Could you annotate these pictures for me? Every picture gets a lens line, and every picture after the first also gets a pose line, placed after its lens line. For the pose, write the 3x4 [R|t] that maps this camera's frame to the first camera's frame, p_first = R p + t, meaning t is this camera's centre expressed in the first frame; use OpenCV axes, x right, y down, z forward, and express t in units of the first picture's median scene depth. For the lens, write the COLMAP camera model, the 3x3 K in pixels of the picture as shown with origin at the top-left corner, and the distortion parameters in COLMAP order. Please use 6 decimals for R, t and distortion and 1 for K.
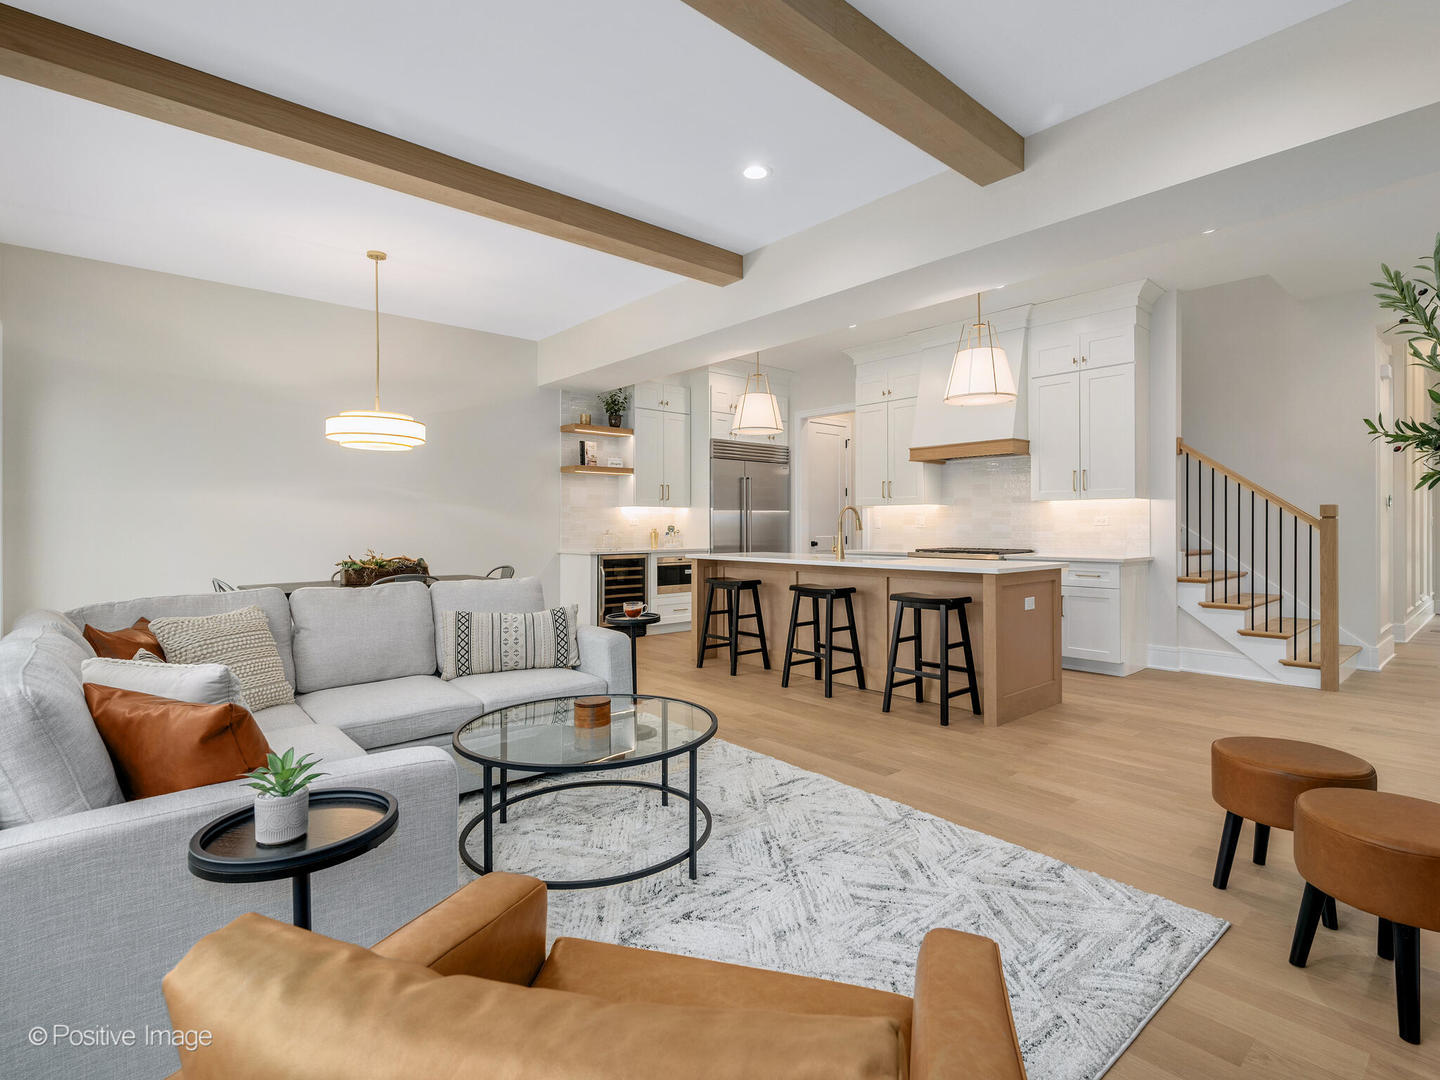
lens RADIAL K [[715.3, 0, 738.9], [0, 715.3, 530.1], [0, 0, 1]] dist [-0.002492, -0.000515]
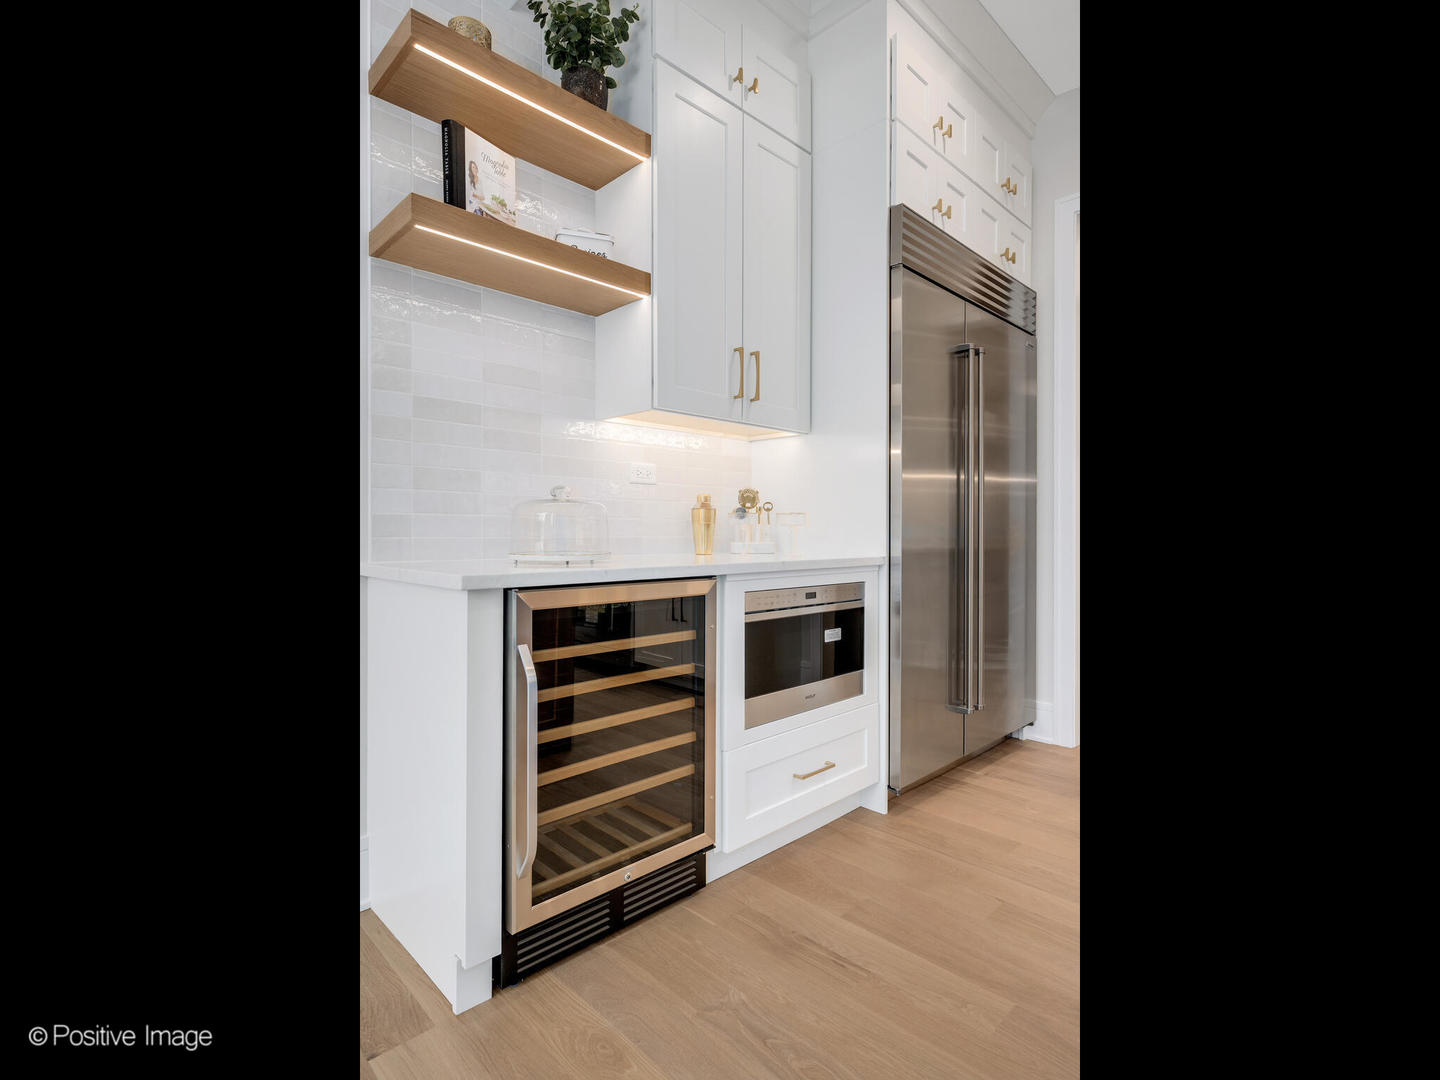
lens RADIAL K [[661.5, 0, 720.0], [0, 661.5, 540.0], [0, 0, 1]] dist [-0.000542, -0.000043]
pose [[0.998709, 0.001384, 0.050777, -0.164495], [-0.001429, 0.999999, 0.000851, 0.023097], [-0.050776, -0.000922, 0.998710, 0.913200]]
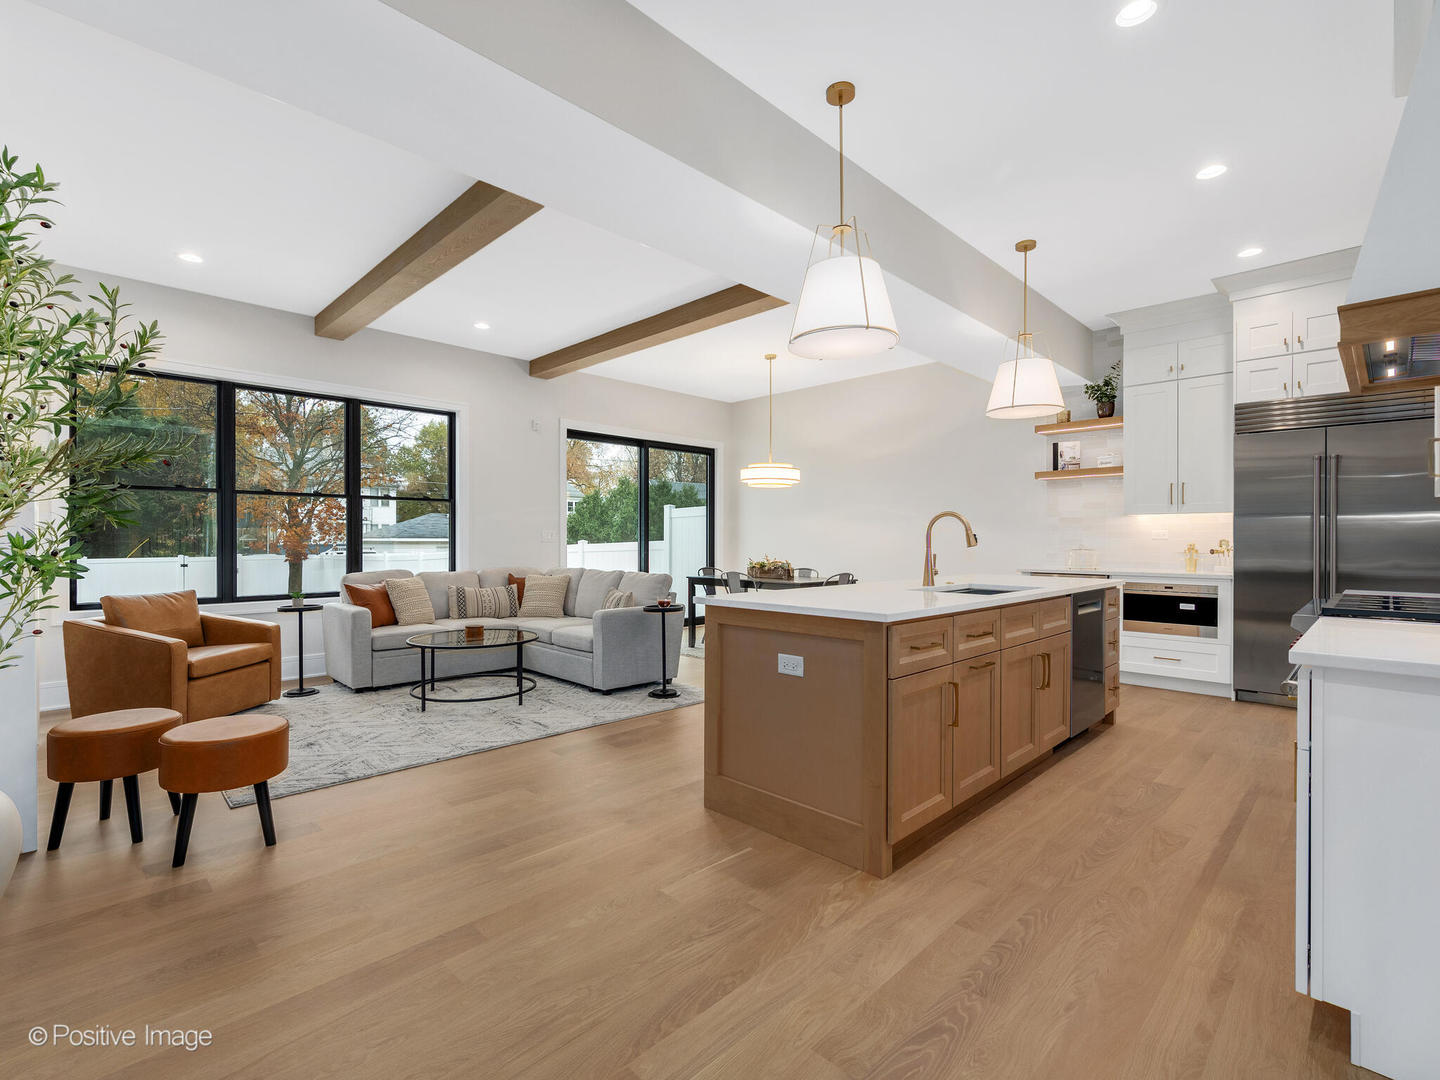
lens RADIAL K [[674.2, 0, 690.8], [0, 674.2, 544.2], [0, 0, 1]] dist [-0.000819, -0.000039]
pose [[0.029778, 0.005029, -0.999544, 0.703861], [-0.003223, 0.999983, 0.004935, -0.004388], [0.999551, 0.003075, 0.029794, 0.633437]]
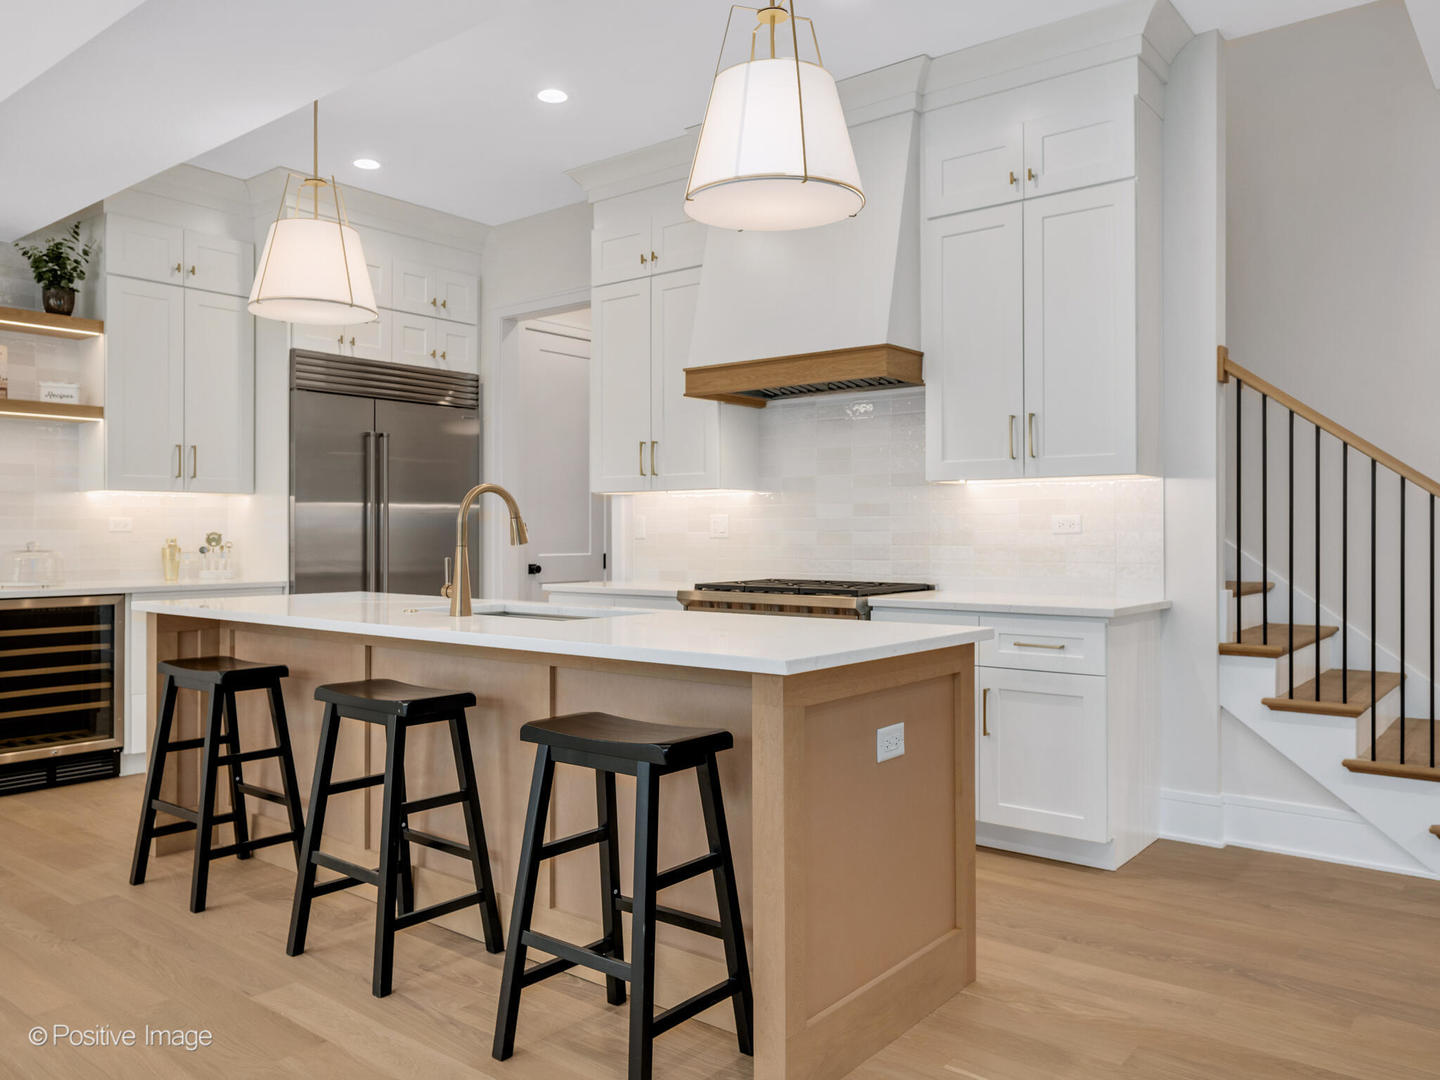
lens RADIAL K [[1070.3, 0, 720.0], [0, 1070.3, 540.0], [0, 0, 1]] dist [-0.003731, 0.000714]
pose [[0.987124, 0.000390, 0.159959, 0.162766], [-0.000371, 1.000000, -0.000147, -0.001872], [-0.159959, 0.000086, 0.987124, 0.328468]]
